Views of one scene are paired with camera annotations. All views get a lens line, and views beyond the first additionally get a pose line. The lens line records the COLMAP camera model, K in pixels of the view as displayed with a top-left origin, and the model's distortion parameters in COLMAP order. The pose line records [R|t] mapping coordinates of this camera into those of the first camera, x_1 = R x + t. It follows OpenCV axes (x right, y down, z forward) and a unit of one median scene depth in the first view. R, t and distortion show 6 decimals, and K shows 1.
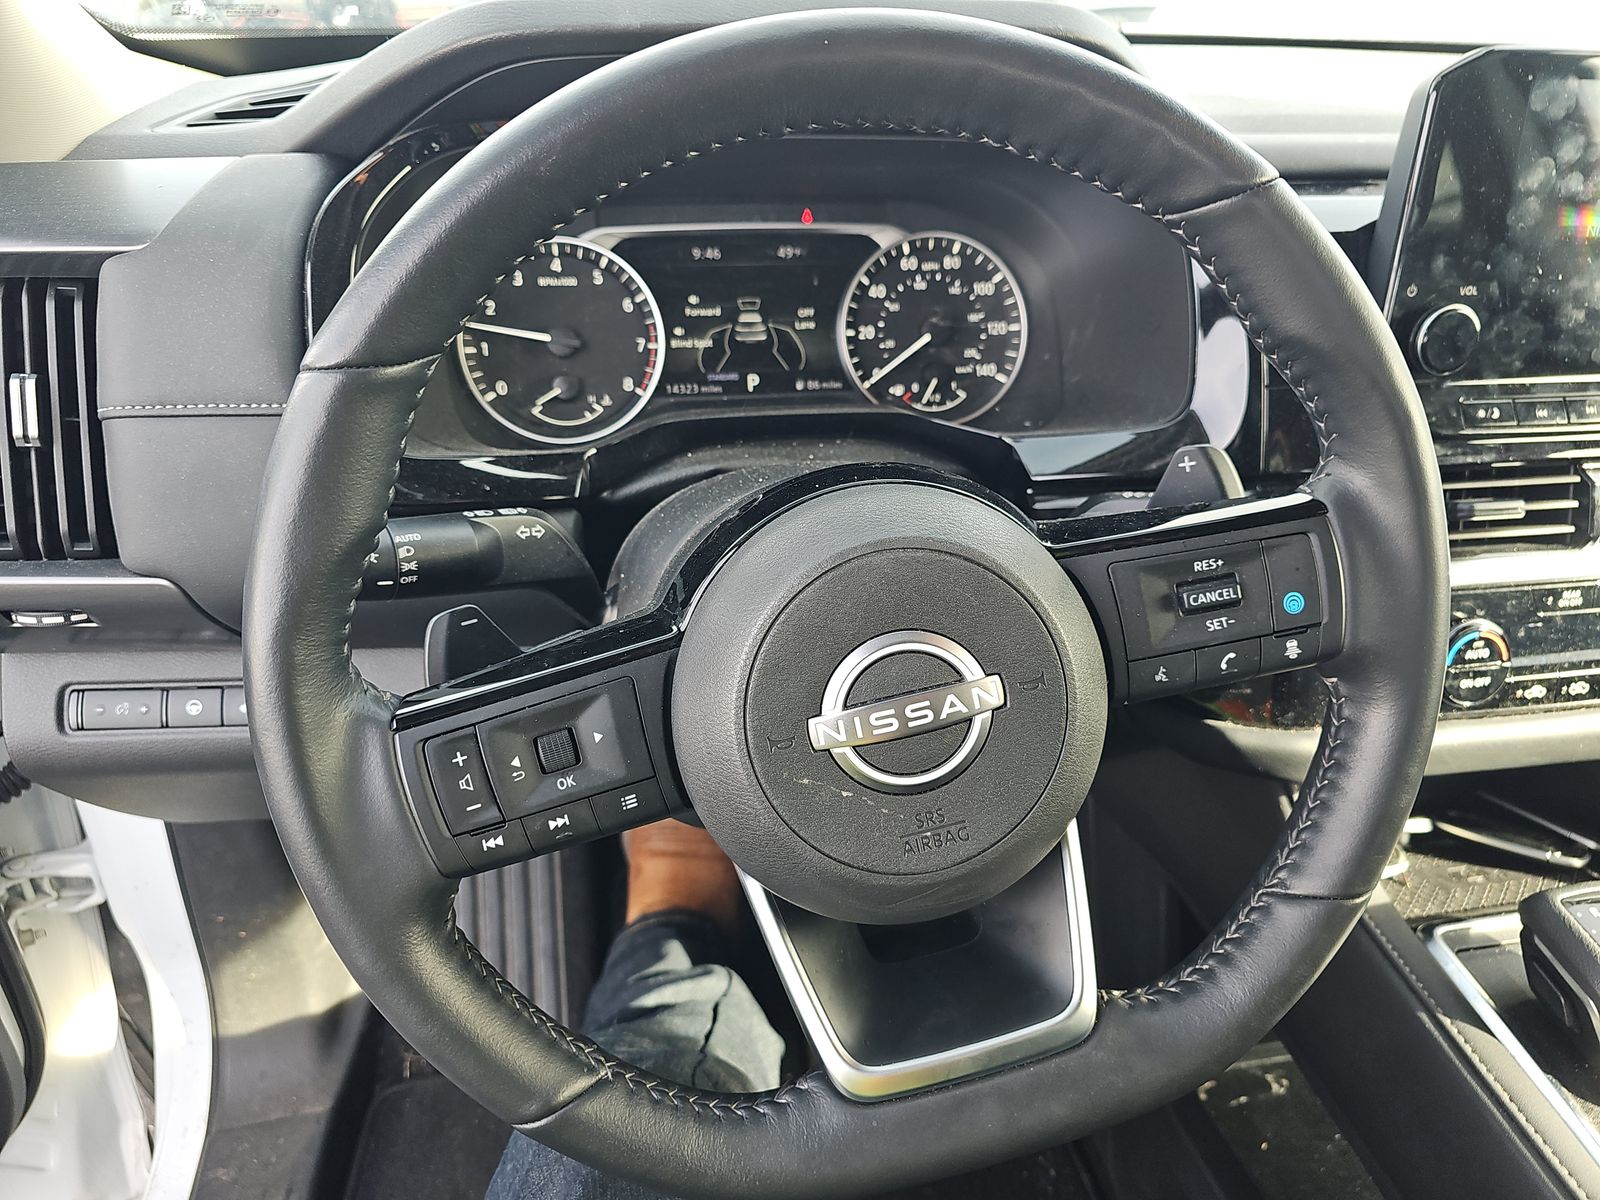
lens RADIAL K [[1064.5, 0, 803.7], [0, 1064.5, 606.0], [0, 0, 1]] dist [-0.011202, -0.005462]
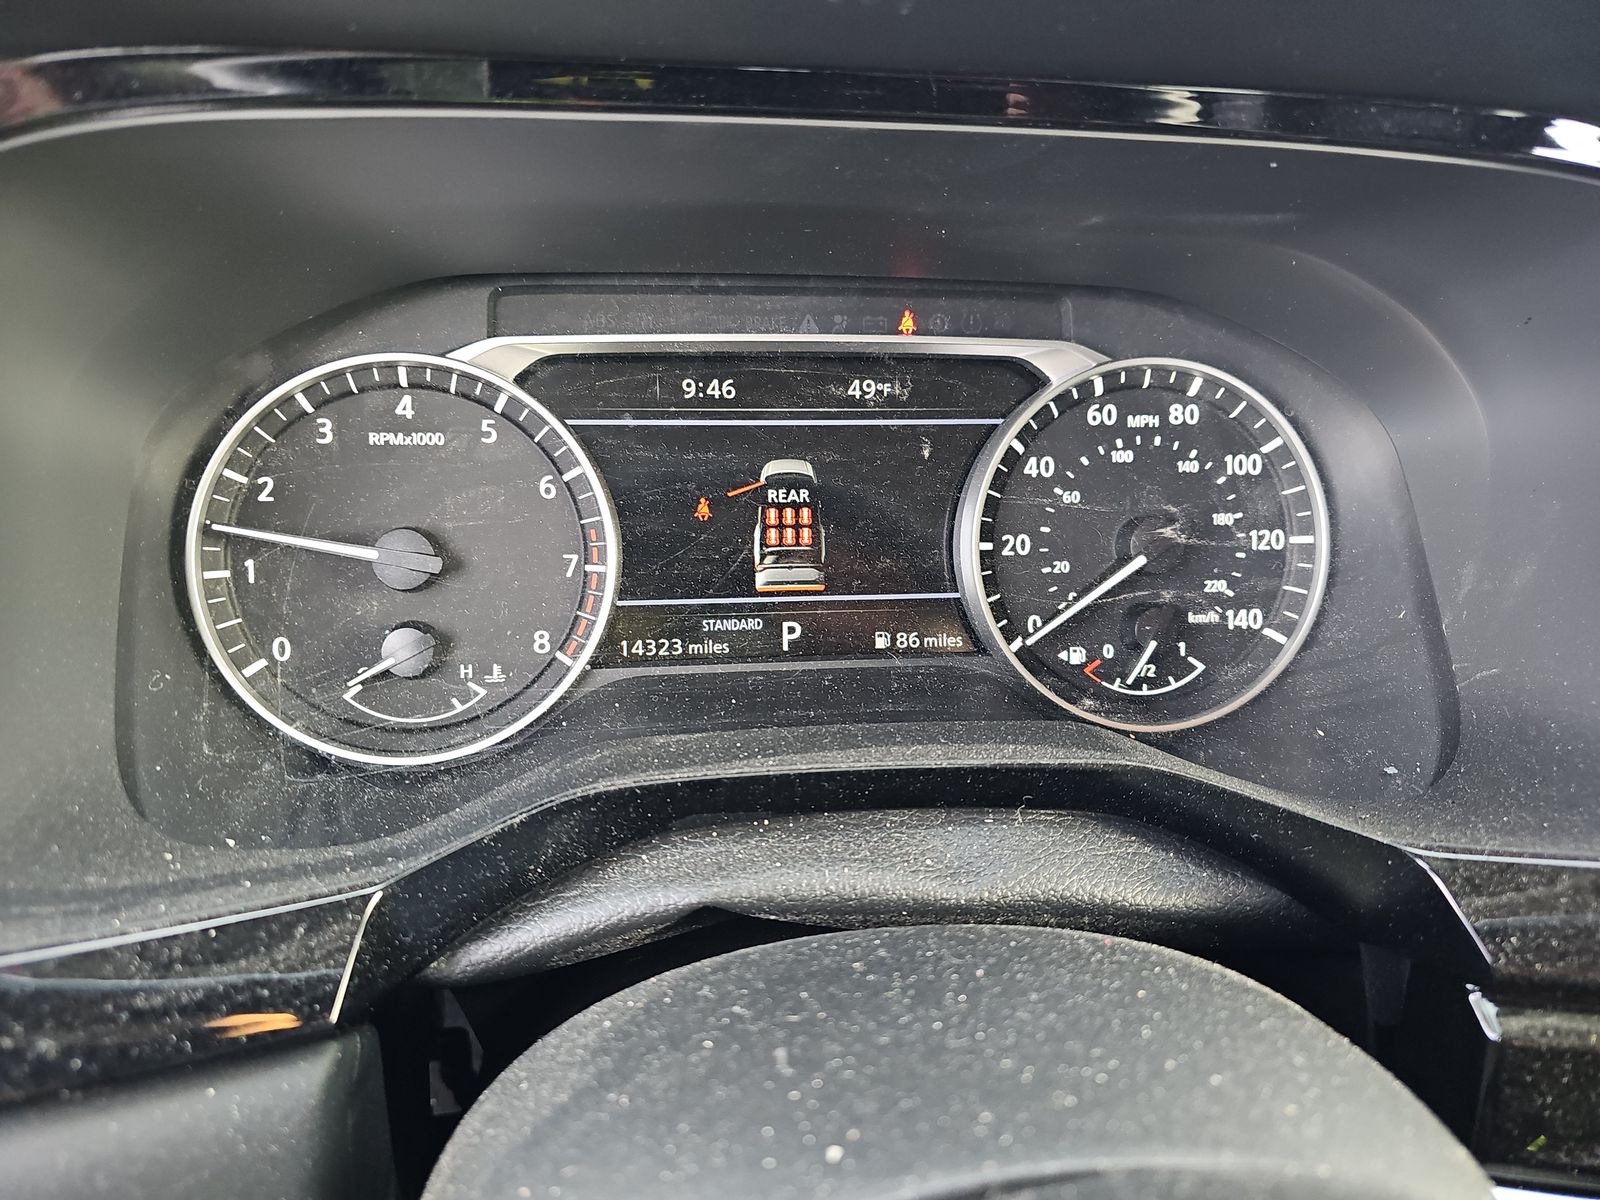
lens RADIAL K [[1064.5, 0, 797.5], [0, 1064.5, 594.6], [0, 0, 1]] dist [-0.011202, -0.005462]
pose [[0.999596, 0.023988, -0.015225, -0.038075], [-0.025408, 0.994543, -0.101186, -0.180290], [0.012714, 0.101532, 0.994751, 0.496855]]
